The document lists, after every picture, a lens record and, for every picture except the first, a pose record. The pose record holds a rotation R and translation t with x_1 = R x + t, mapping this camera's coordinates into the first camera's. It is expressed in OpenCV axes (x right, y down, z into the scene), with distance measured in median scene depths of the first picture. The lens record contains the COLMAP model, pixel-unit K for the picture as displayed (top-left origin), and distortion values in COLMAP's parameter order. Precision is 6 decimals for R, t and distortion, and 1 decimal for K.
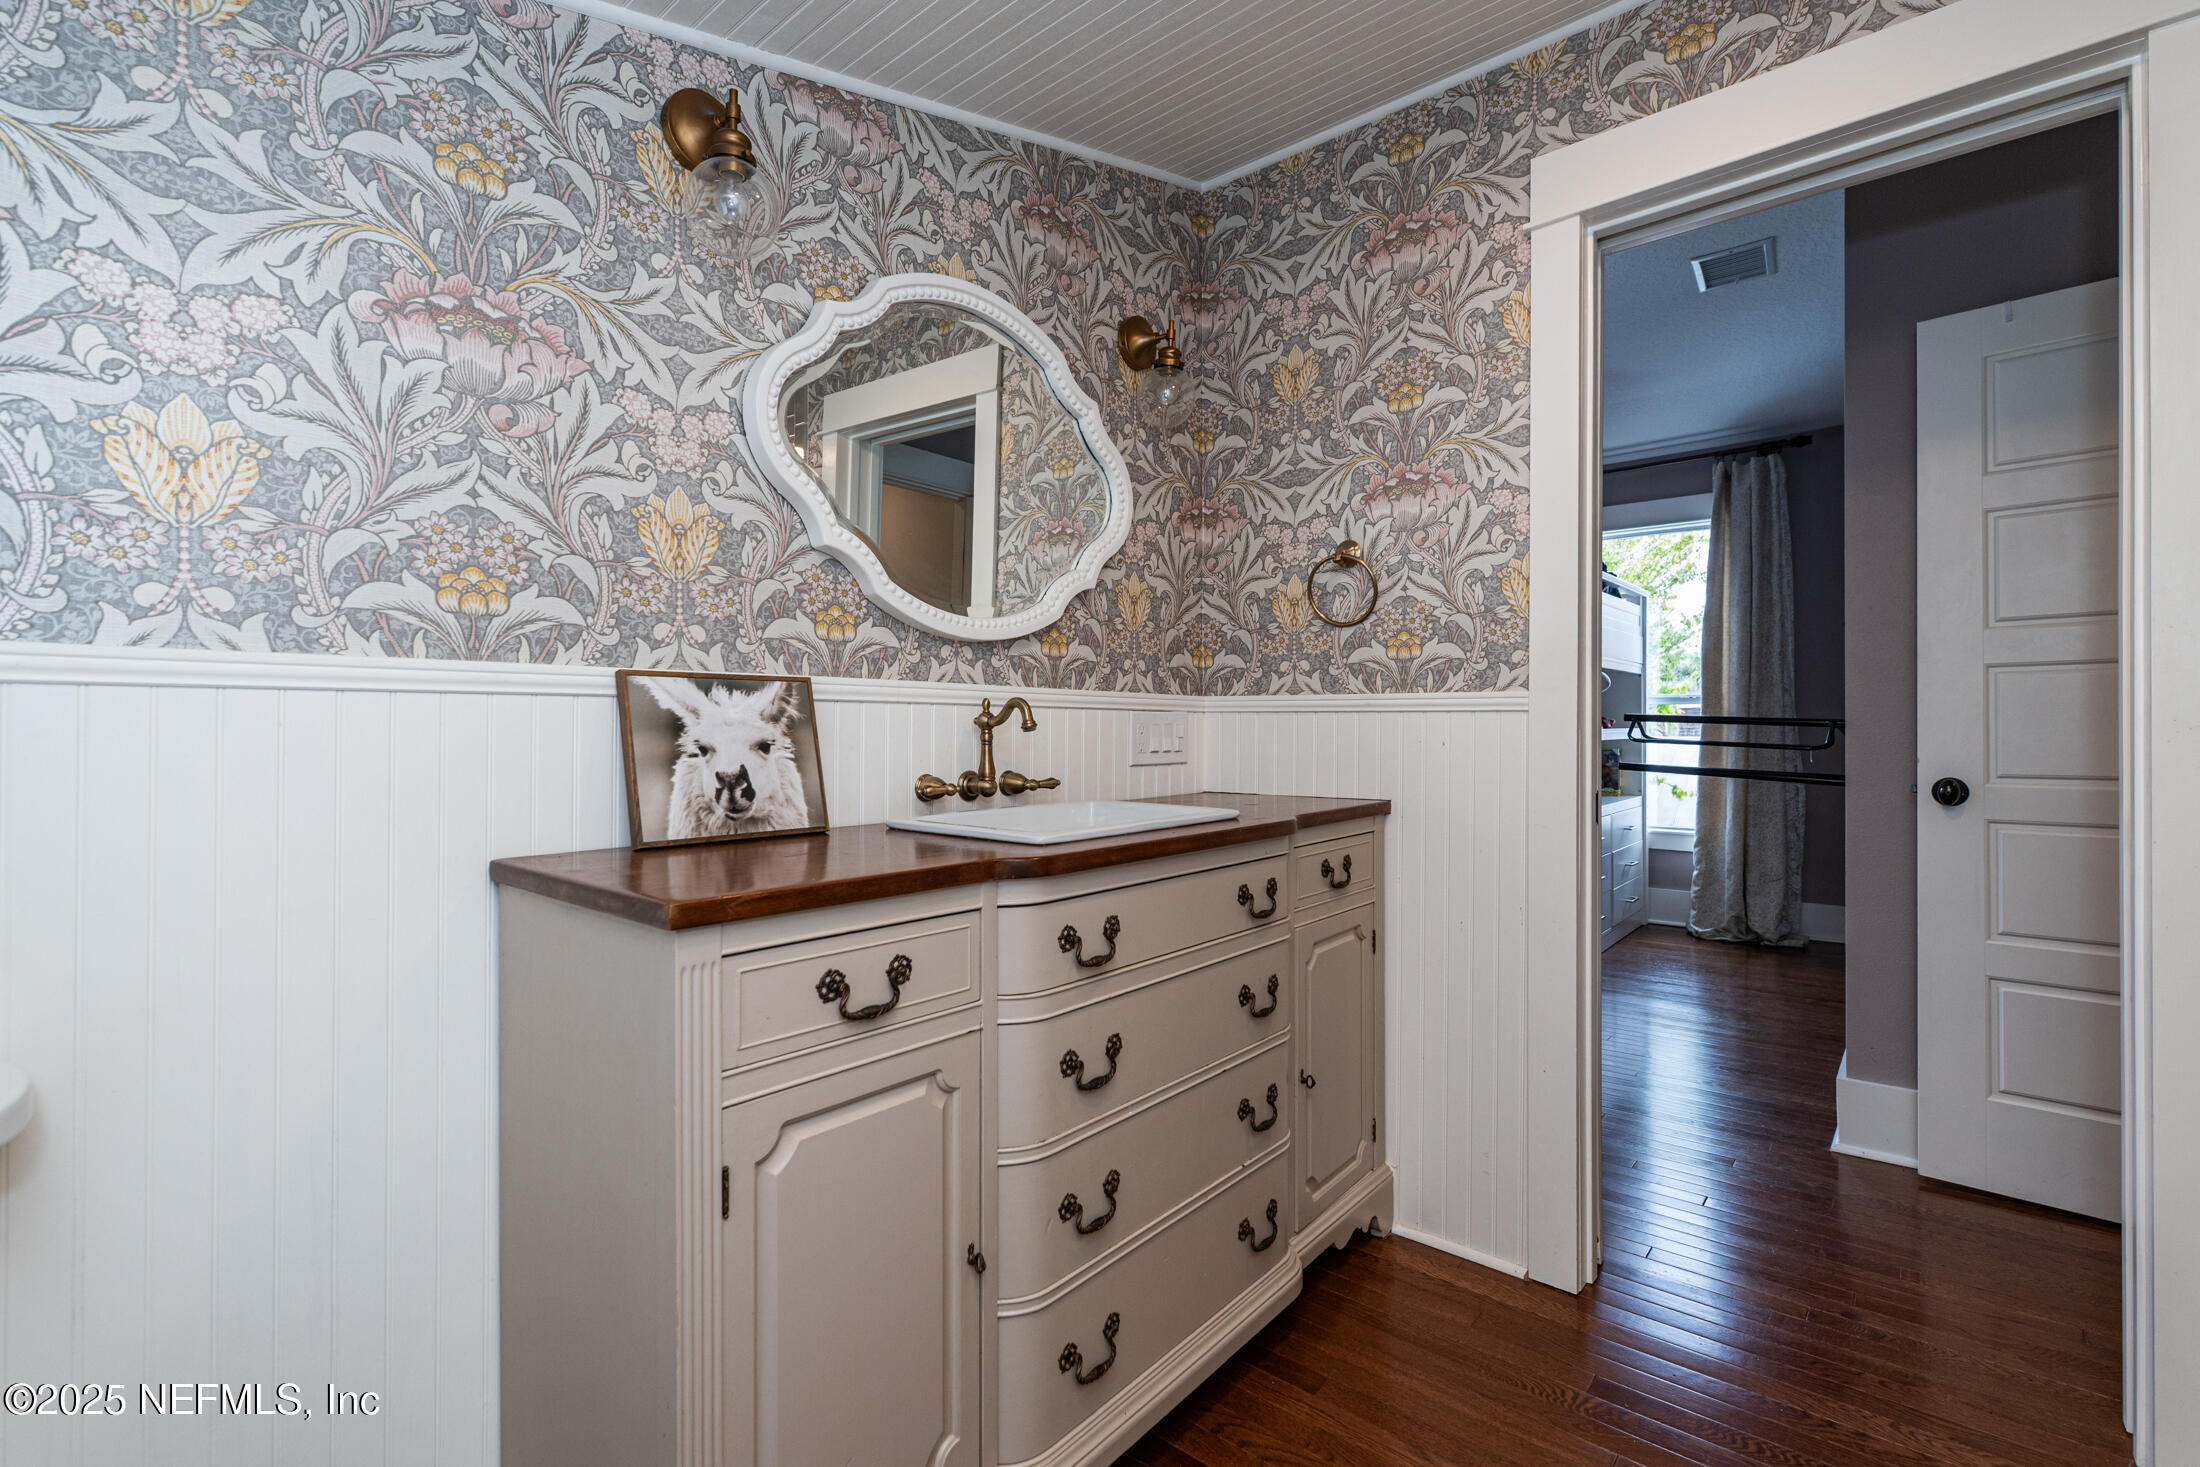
lens RADIAL K [[979.8, 0, 940.3], [0, 979.8, 722.8], [0, 0, 1]] dist [0.000003, 0.000056]
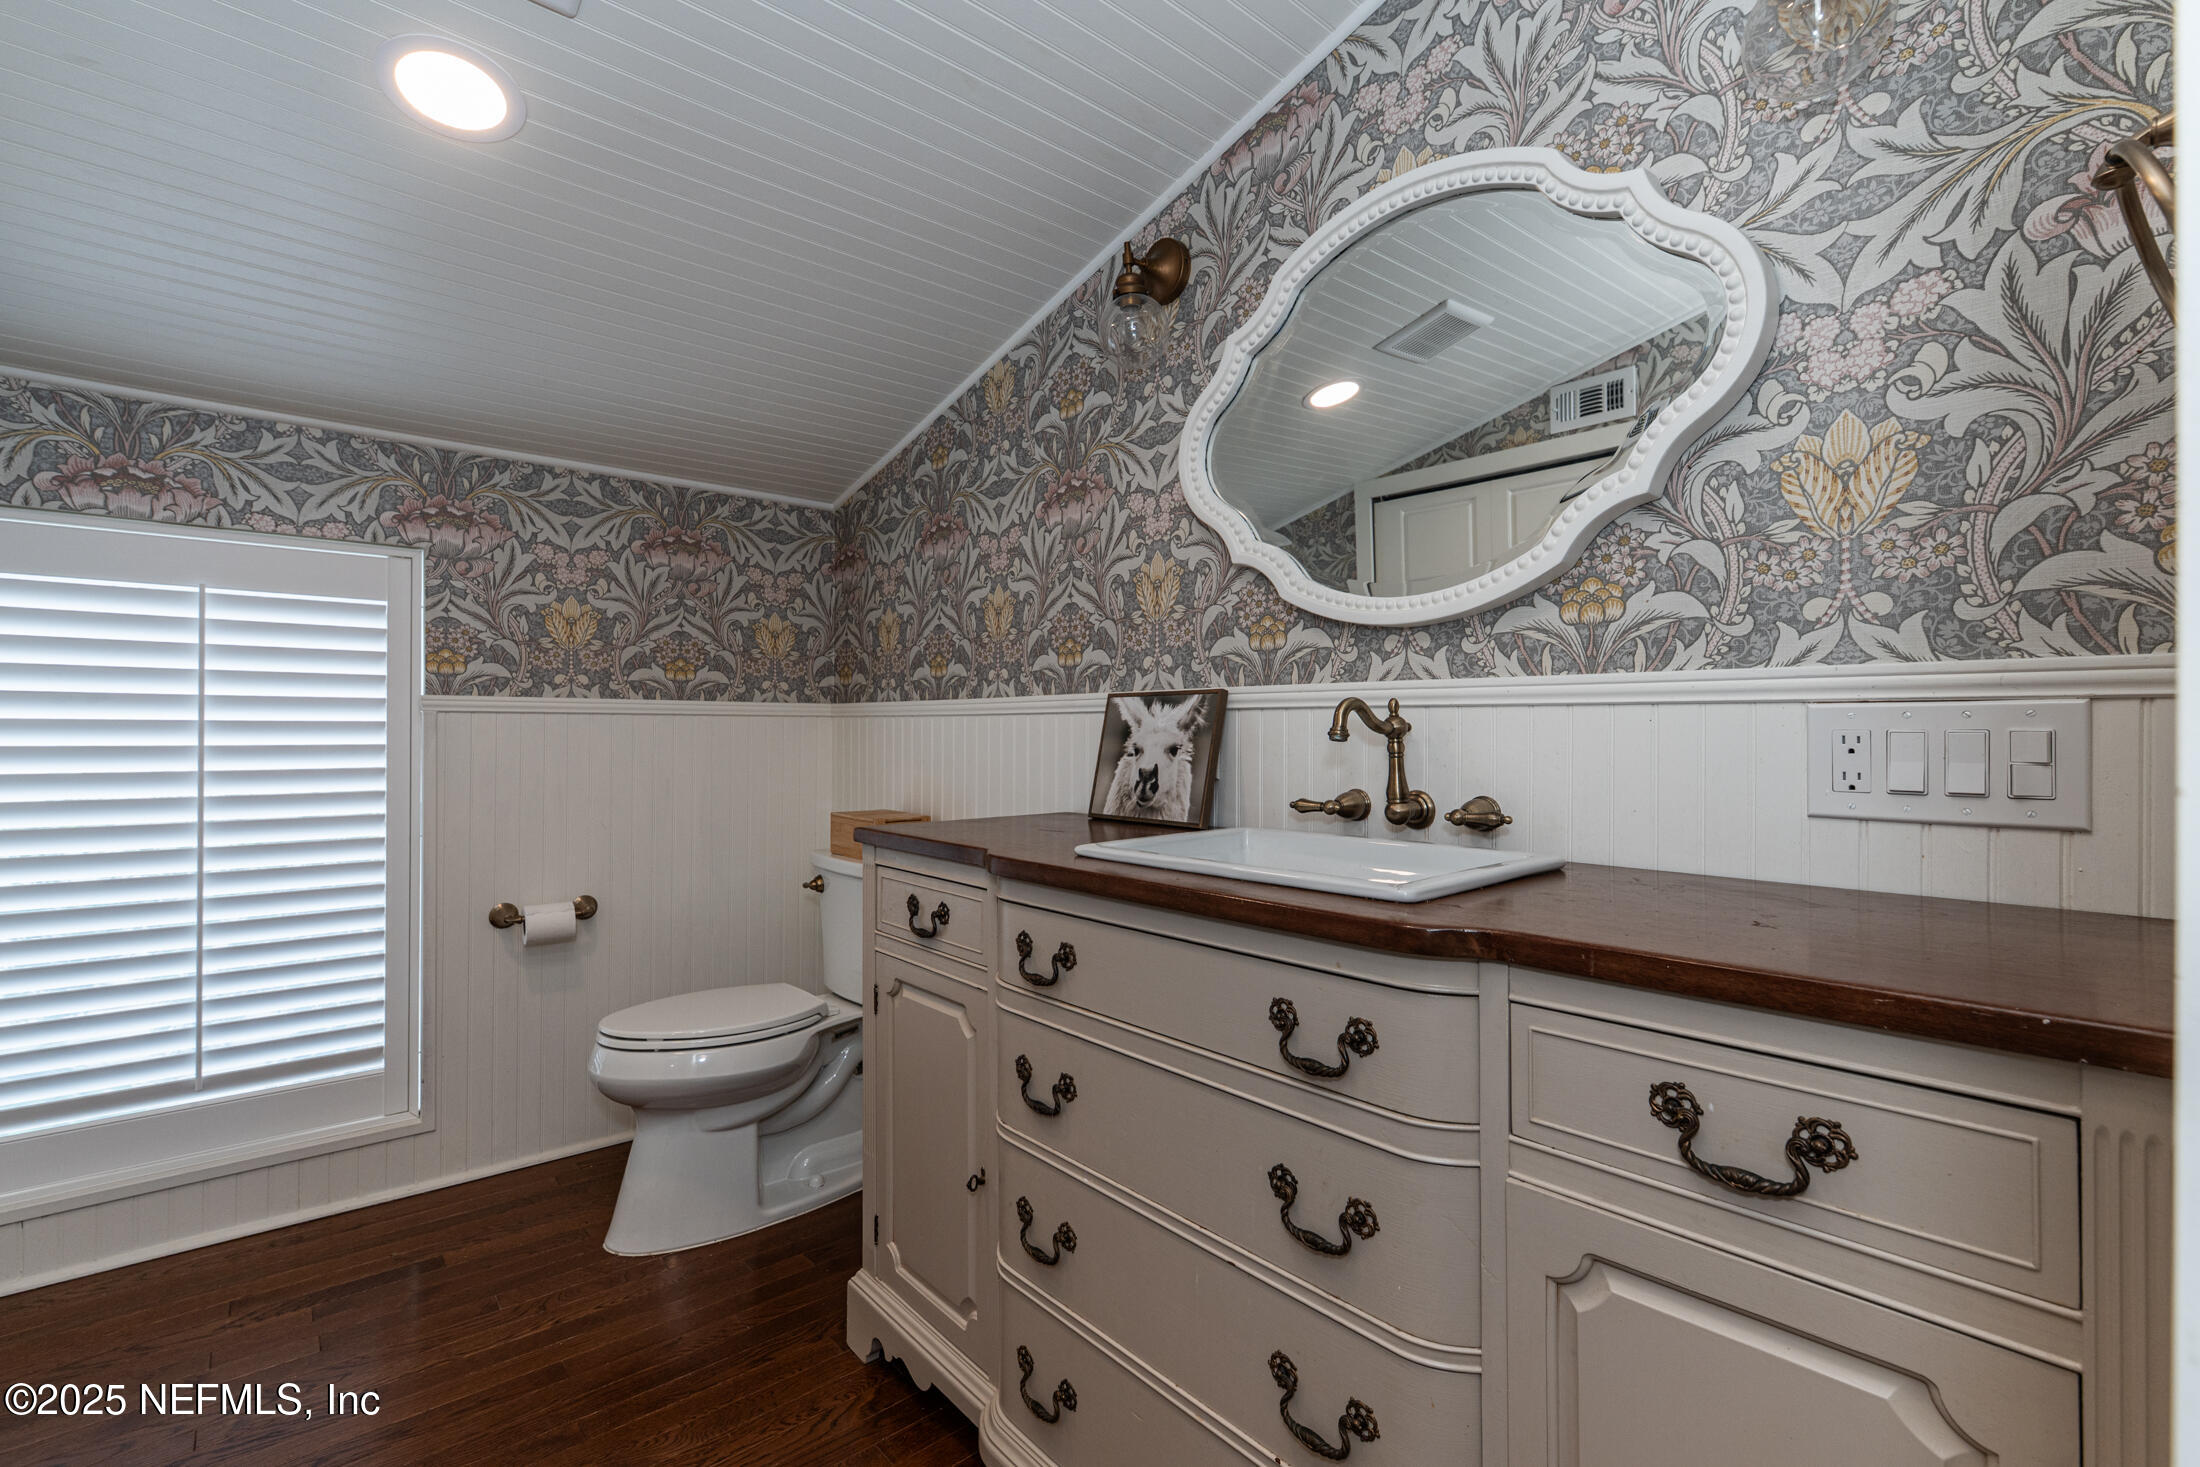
lens RADIAL K [[966.8, 0, 1106.9], [0, 966.8, 720.8], [0, 0, 1]] dist [0.002155, -0.000075]
pose [[-0.054817, -0.010290, -0.998443, 0.496201], [0.002982, 0.999941, -0.010470, 0.000205], [0.998492, -0.003551, -0.054783, 0.482354]]
